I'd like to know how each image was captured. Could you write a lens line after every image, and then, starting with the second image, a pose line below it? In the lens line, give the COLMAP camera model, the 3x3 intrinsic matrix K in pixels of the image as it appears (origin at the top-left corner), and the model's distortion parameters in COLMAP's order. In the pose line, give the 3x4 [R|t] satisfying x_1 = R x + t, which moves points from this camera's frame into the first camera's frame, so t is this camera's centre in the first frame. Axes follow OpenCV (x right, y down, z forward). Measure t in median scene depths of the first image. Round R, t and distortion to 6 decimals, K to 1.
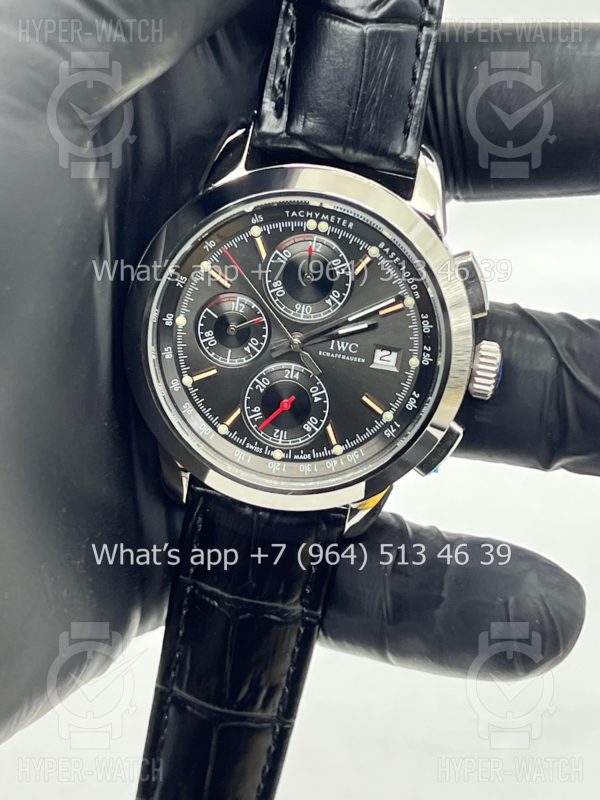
lens RADIAL K [[1789.4, 0, 300.0], [0, 1789.4, 400.0], [0, 0, 1]] dist [0.023162, -0.296275]
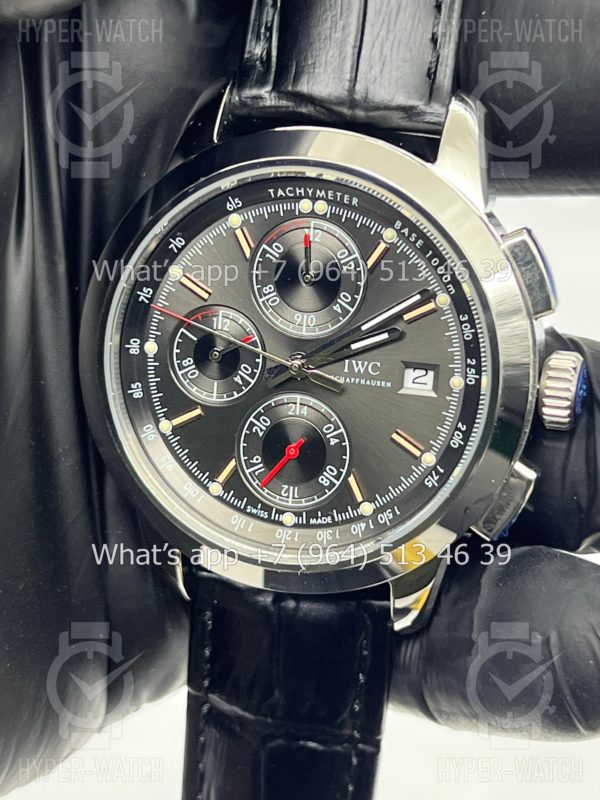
lens RADIAL K [[1789.4, 0, 300.0], [0, 1789.4, 400.0], [0, 0, 1]] dist [0.023162, -0.296275]
pose [[0.977461, -0.058566, -0.202831, 0.148700], [0.039387, 0.994472, -0.097336, 0.054647], [0.207411, 0.087153, 0.974364, 0.272280]]
